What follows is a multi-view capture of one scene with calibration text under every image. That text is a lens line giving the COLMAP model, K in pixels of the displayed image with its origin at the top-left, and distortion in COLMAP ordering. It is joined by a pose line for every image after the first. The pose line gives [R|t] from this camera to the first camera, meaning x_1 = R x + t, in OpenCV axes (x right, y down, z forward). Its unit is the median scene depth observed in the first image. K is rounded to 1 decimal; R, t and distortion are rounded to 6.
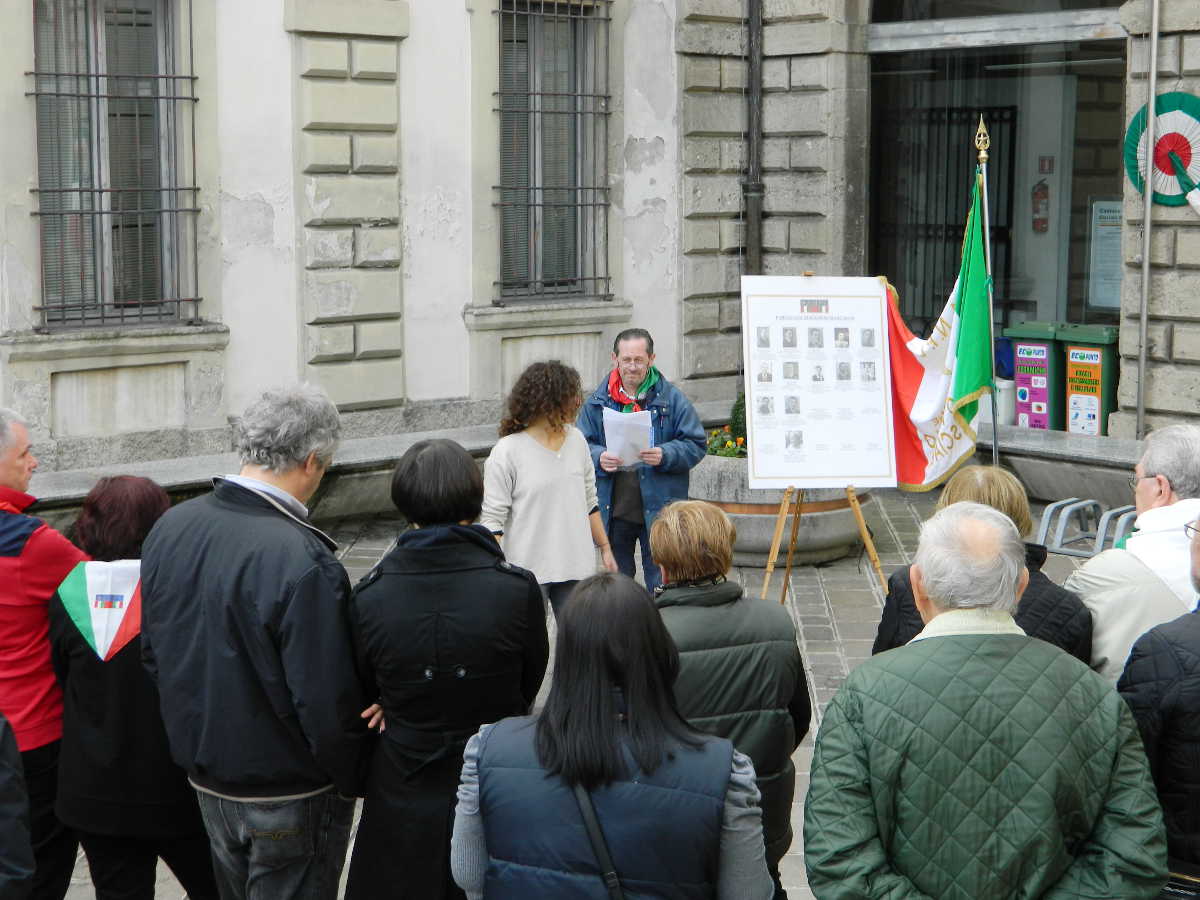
lens RADIAL K [[1980.3, 0, 593.5], [0, 1980.3, 411.0], [0, 0, 1]] dist [0.005879, 0.047399]
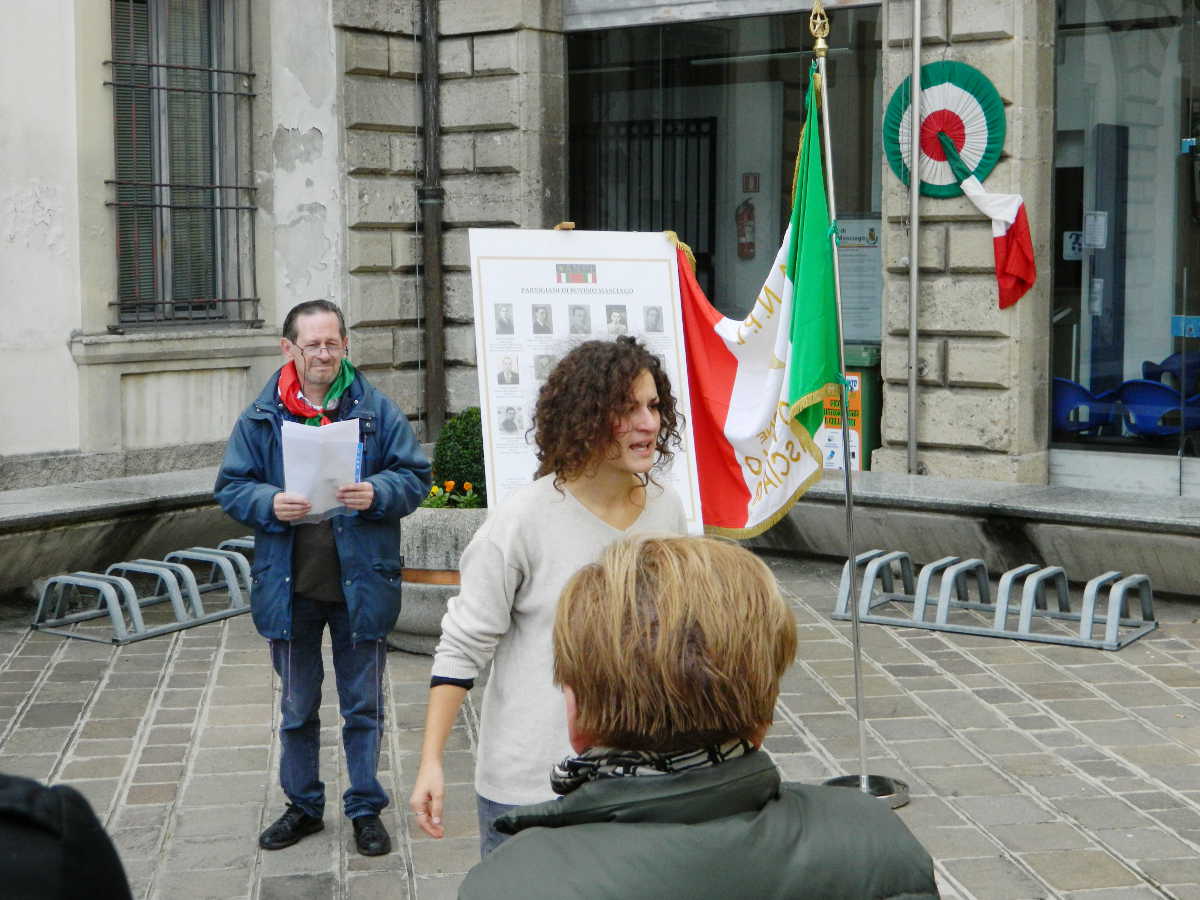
lens RADIAL K [[1980.3, 0, 593.5], [0, 1980.3, 411.0], [0, 0, 1]] dist [0.005879, 0.047399]
pose [[0.983509, -0.019456, 0.179811, -0.003654], [0.026385, 0.998995, -0.036226, 0.011448], [-0.178926, 0.040373, 0.983034, 0.198244]]
